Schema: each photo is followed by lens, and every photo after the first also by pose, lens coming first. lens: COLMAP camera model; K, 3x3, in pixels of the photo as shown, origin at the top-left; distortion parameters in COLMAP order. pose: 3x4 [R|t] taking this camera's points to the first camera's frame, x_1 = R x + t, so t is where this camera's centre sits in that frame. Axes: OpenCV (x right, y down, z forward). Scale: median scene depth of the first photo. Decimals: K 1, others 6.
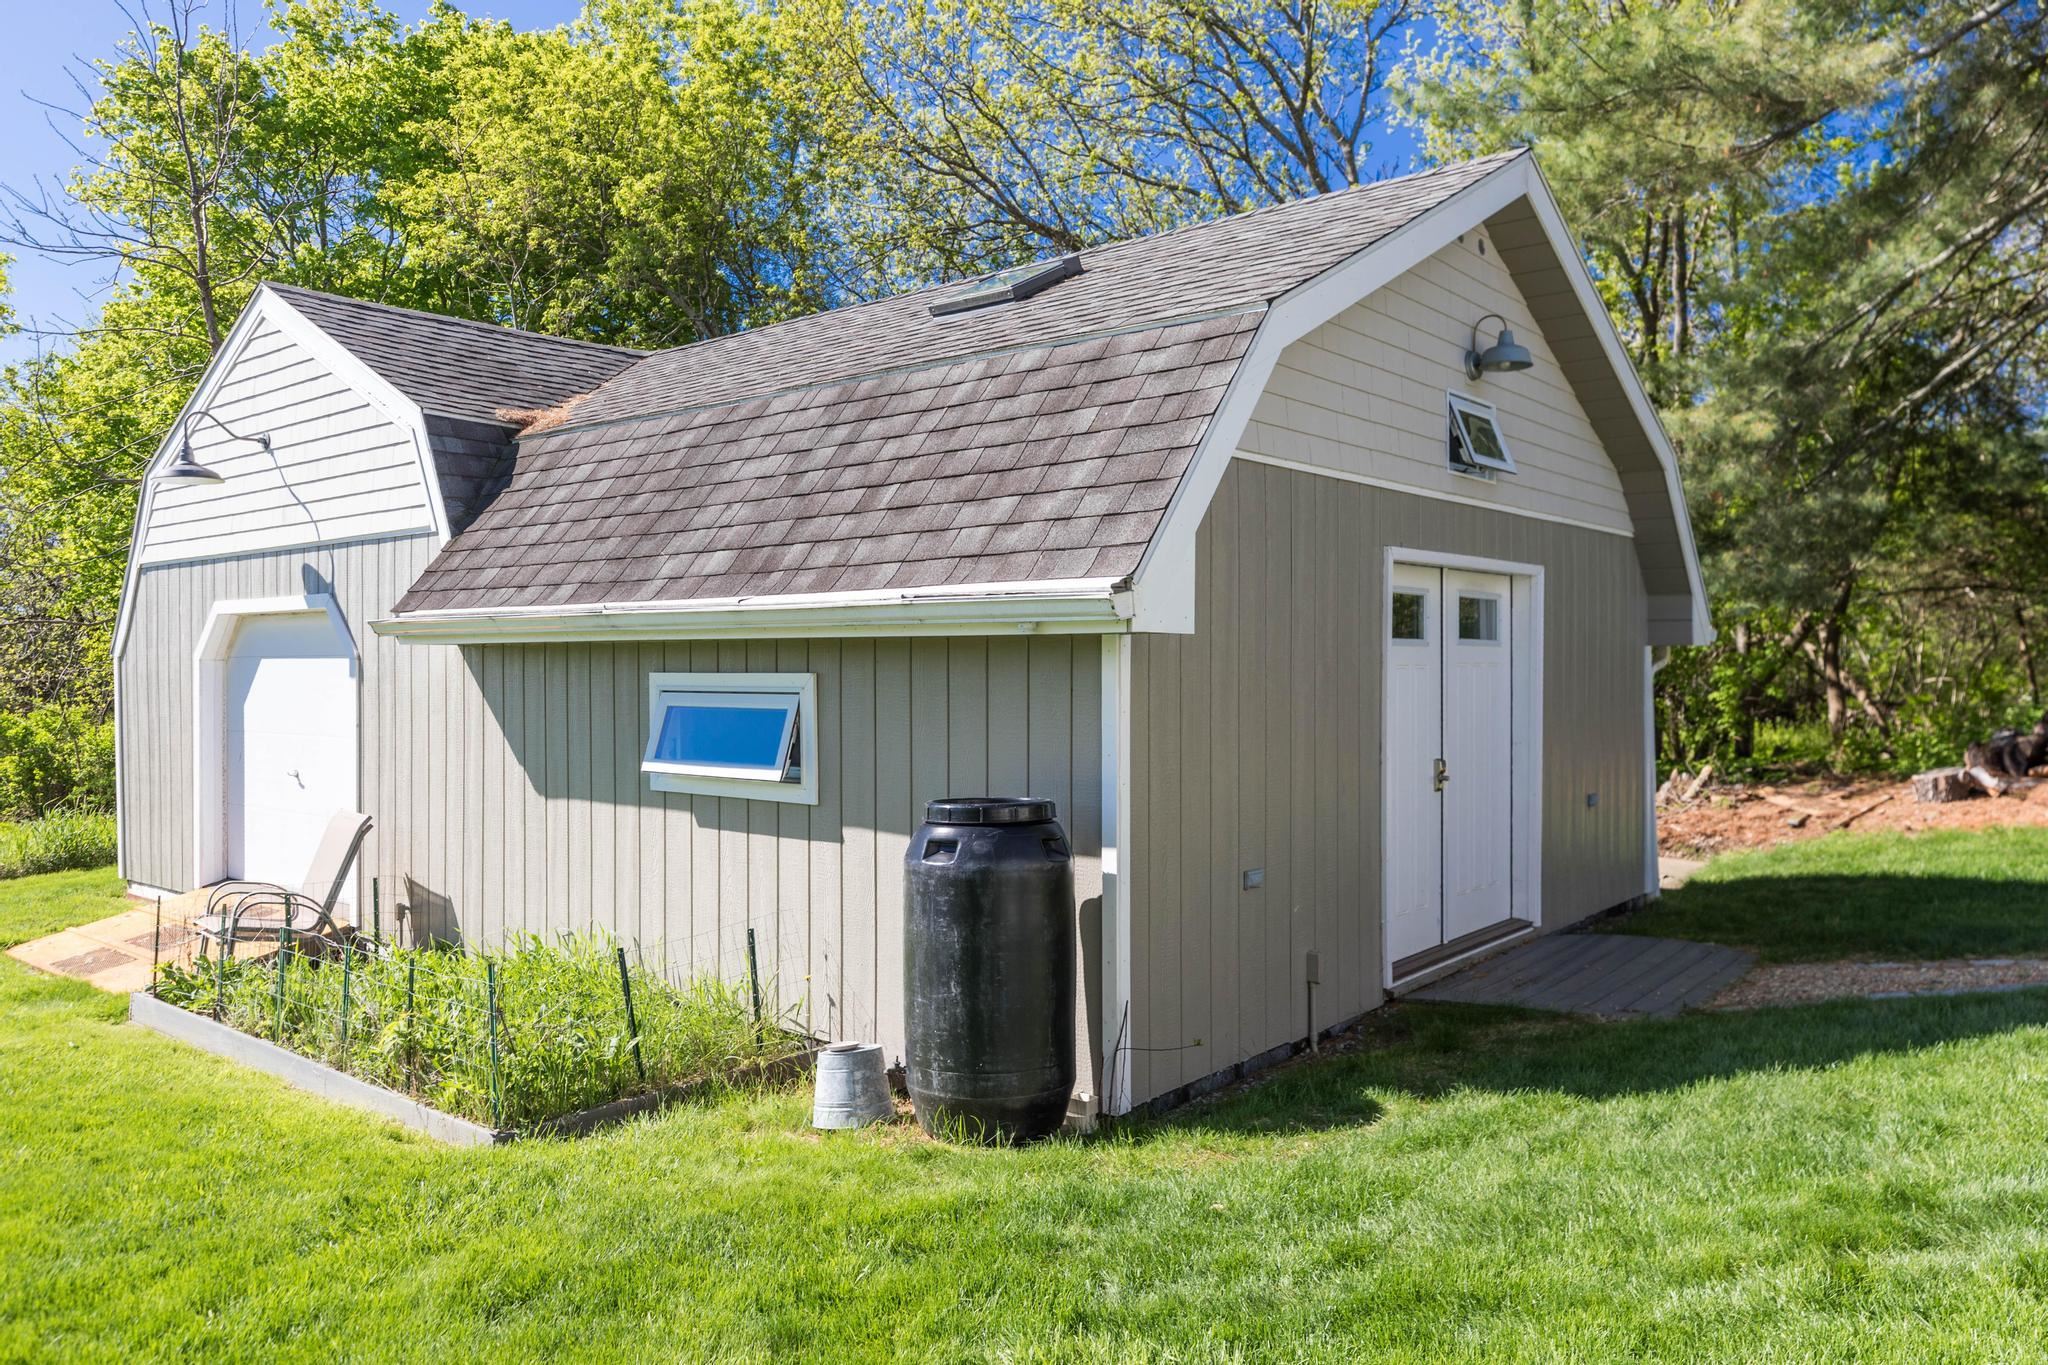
lens RADIAL K [[1362.9, 0, 964.0], [0, 1362.9, 685.8], [0, 0, 1]] dist [0.031145, -0.000157]
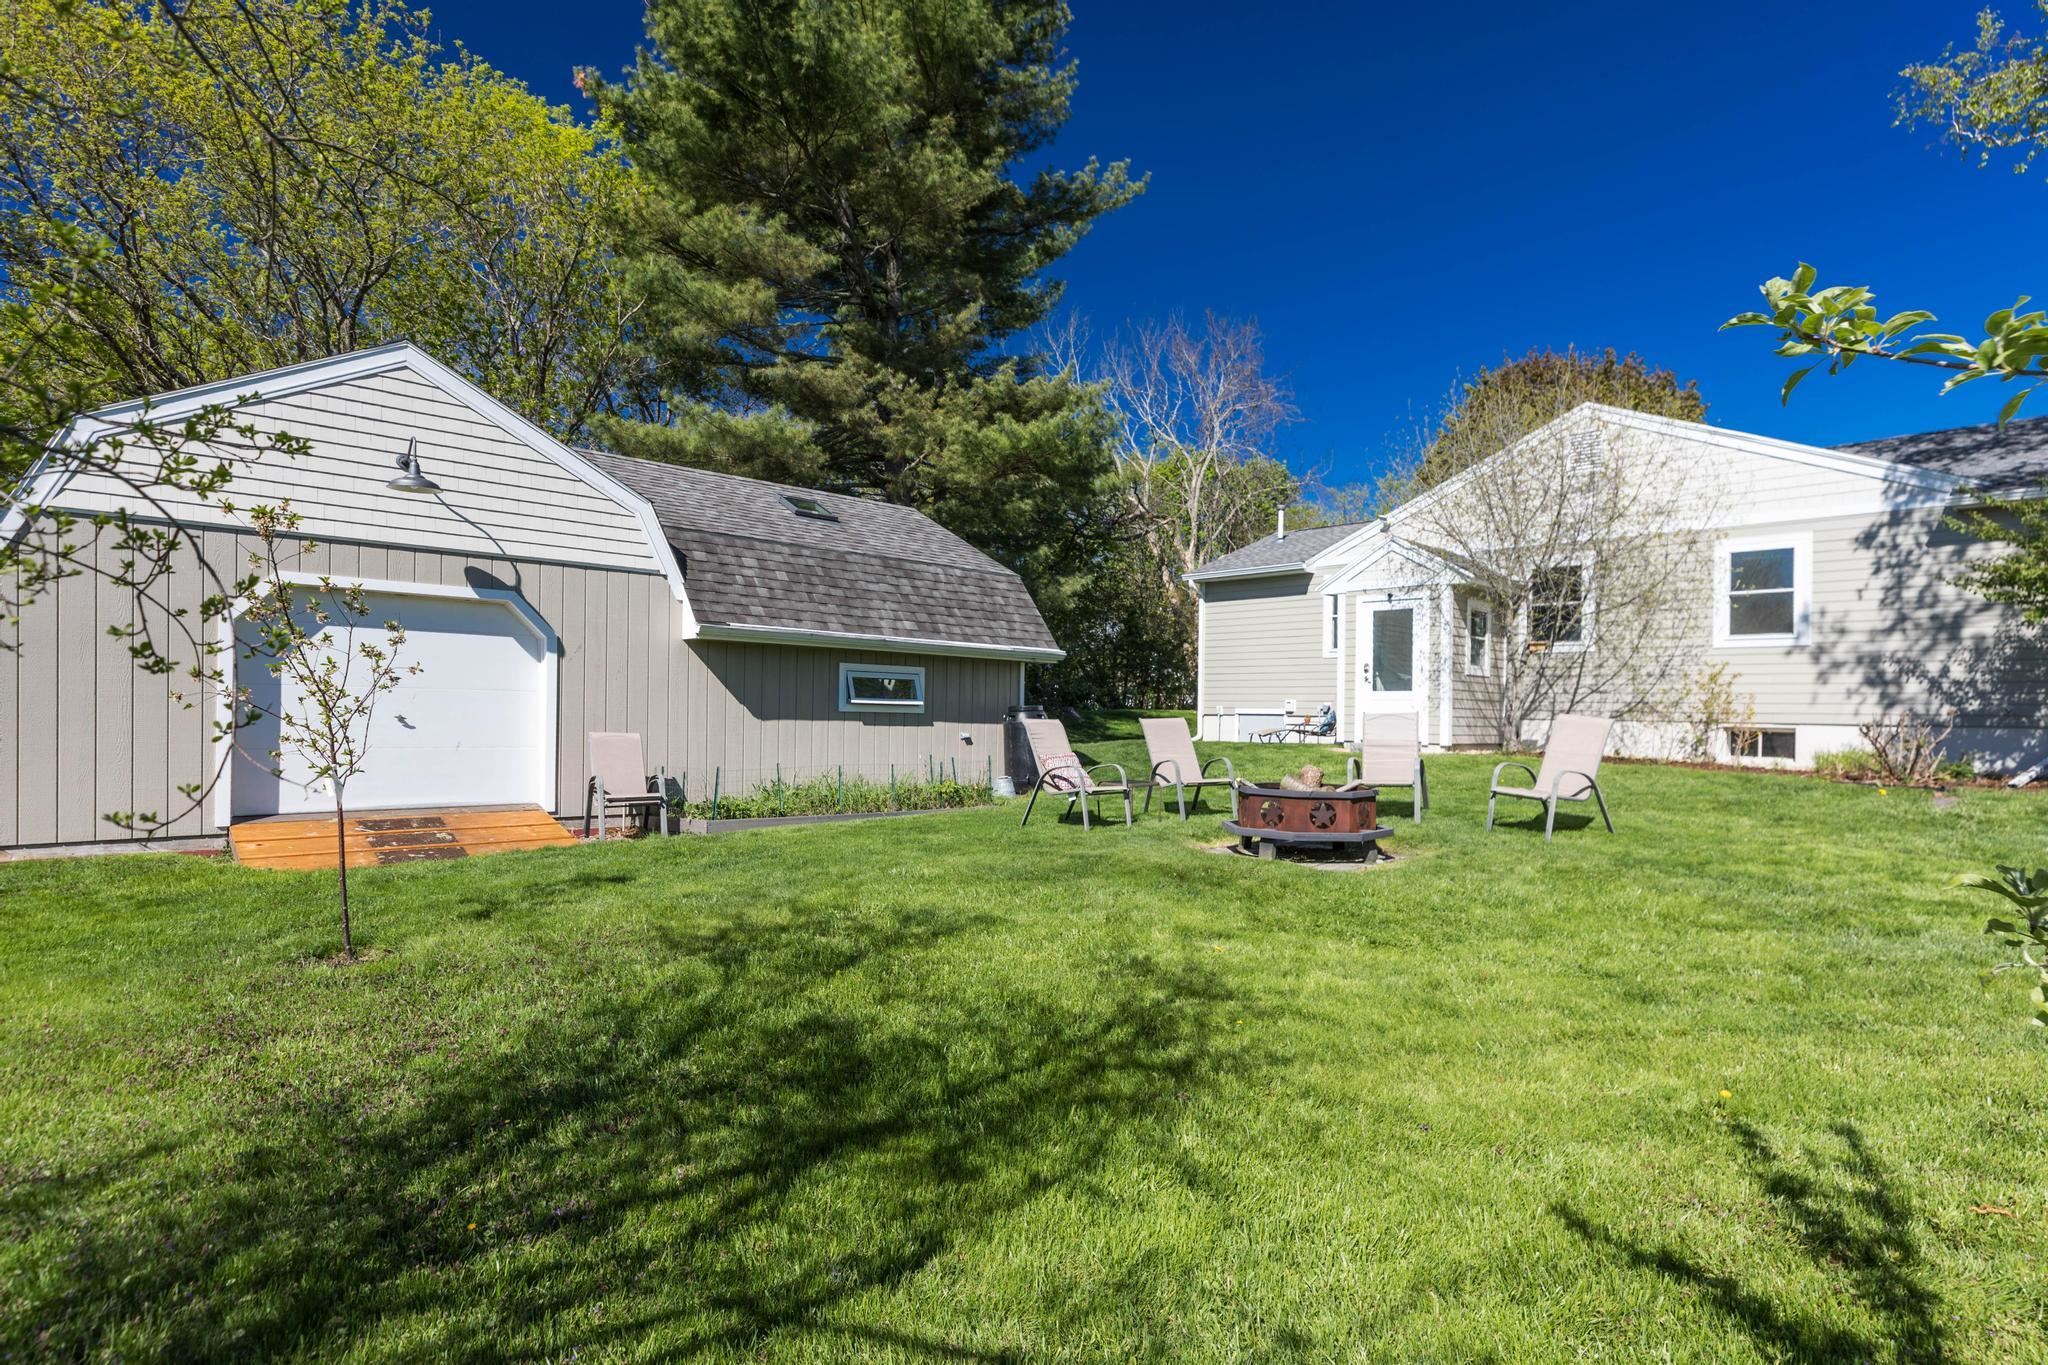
lens RADIAL K [[1048.1, 0, 1049.4], [0, 1048.1, 704.9], [0, 0, 1]] dist [-0.002254, -0.000366]
pose [[0.152489, 0.016771, 0.988163, -1.846394], [-0.005277, 0.999856, -0.016155, 0.085003], [-0.988291, -0.002752, 0.152555, 0.332726]]
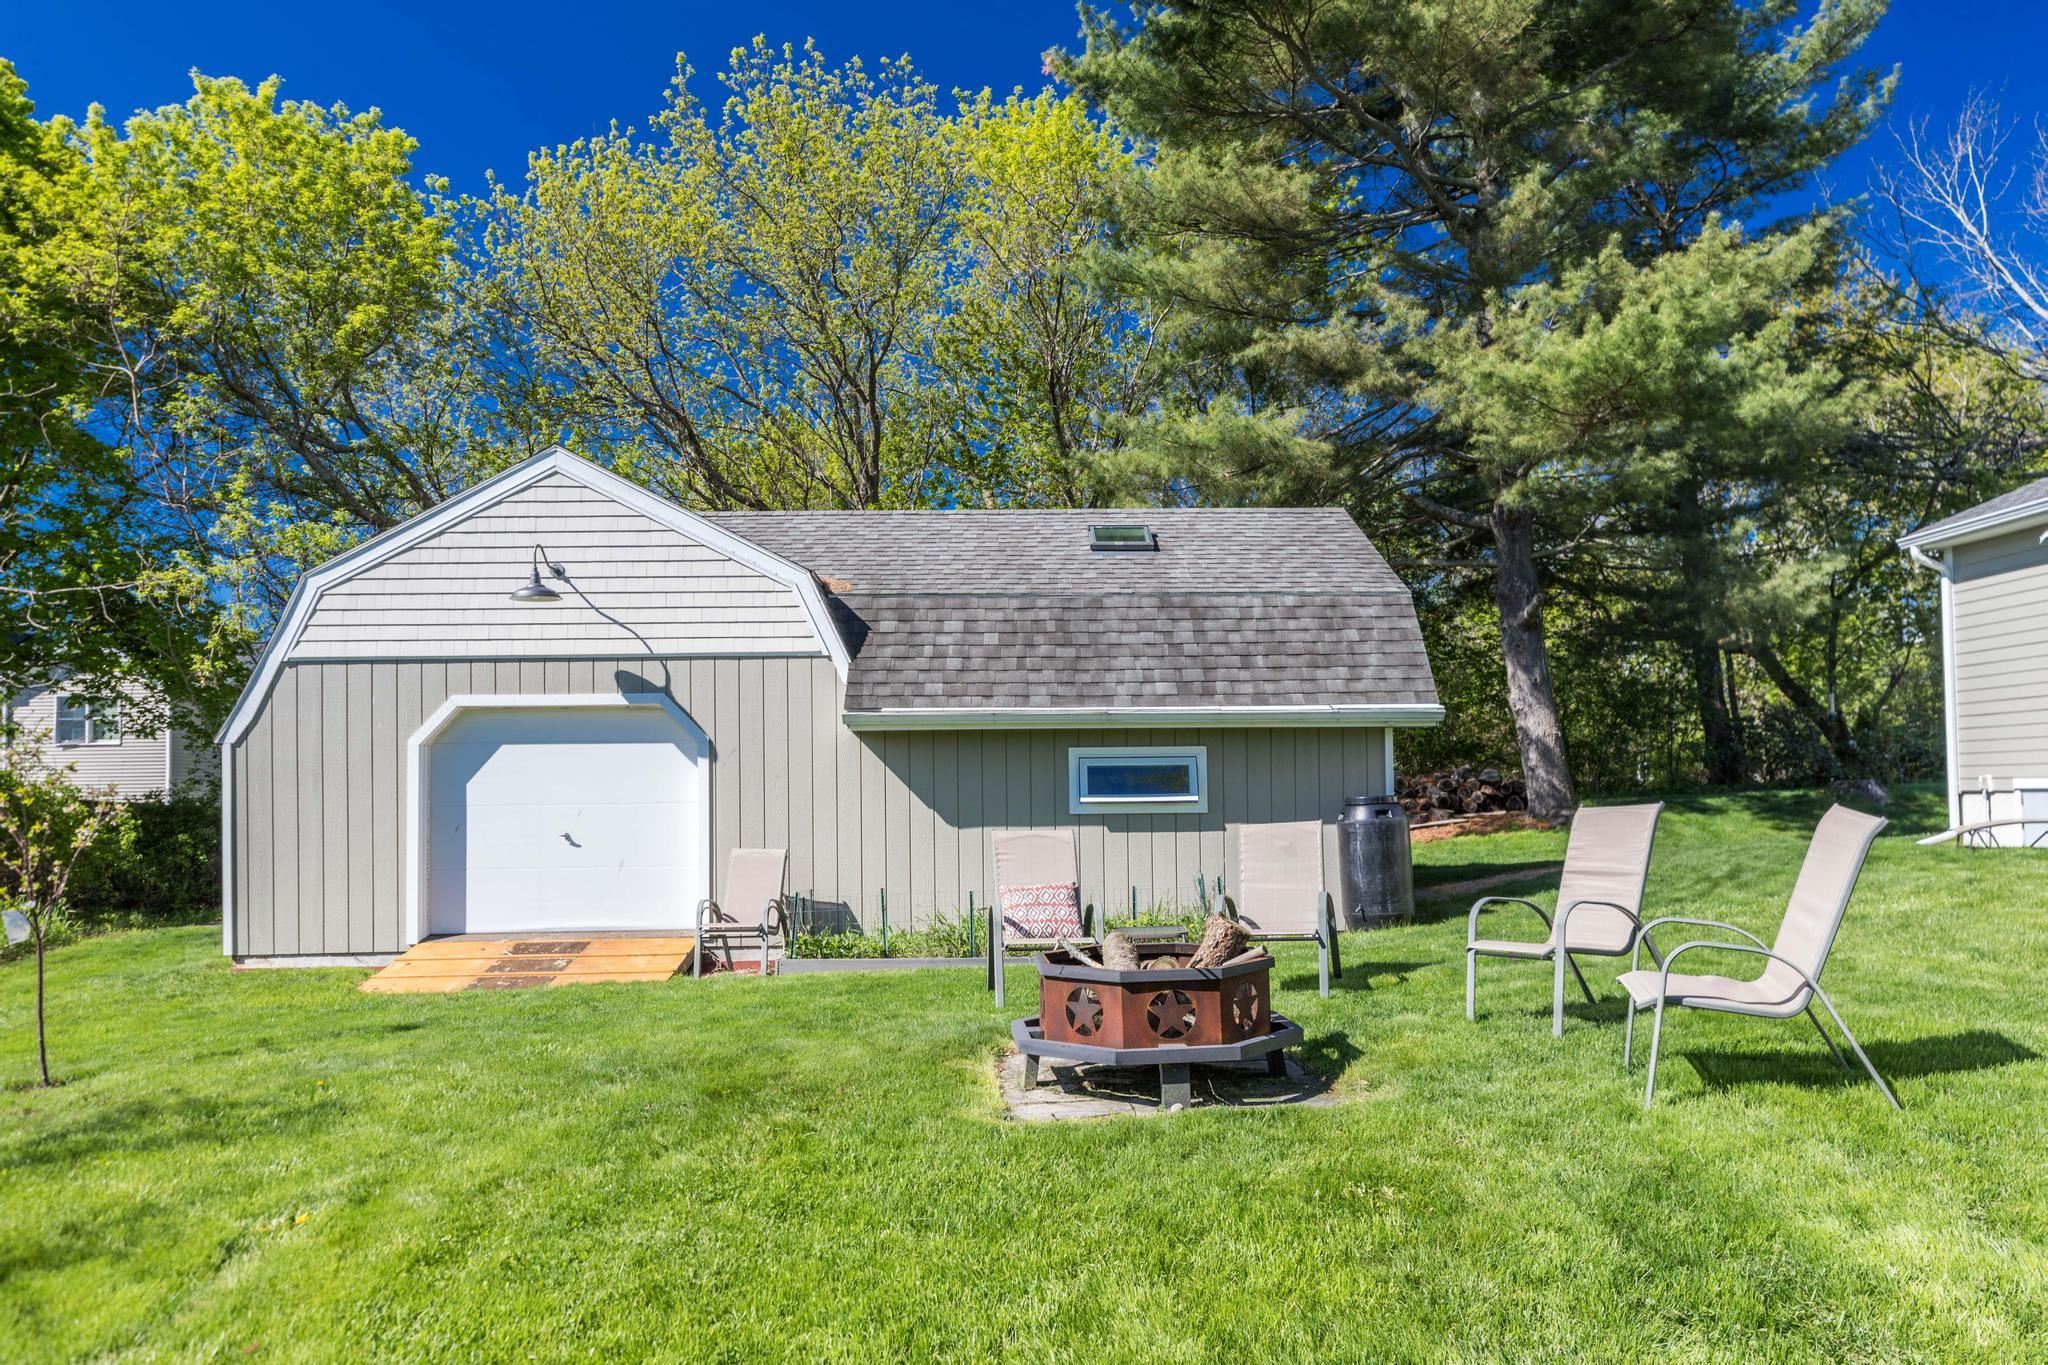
lens RADIAL K [[1388.4, 0, 1028.5], [0, 1388.4, 747.3], [0, 0, 1]] dist [0.001833, -0.002354]
pose [[0.766394, 0.017253, 0.642139, -1.313820], [0.019116, 0.998584, -0.049644, 0.071318], [-0.642086, 0.050322, 0.764979, -0.305430]]
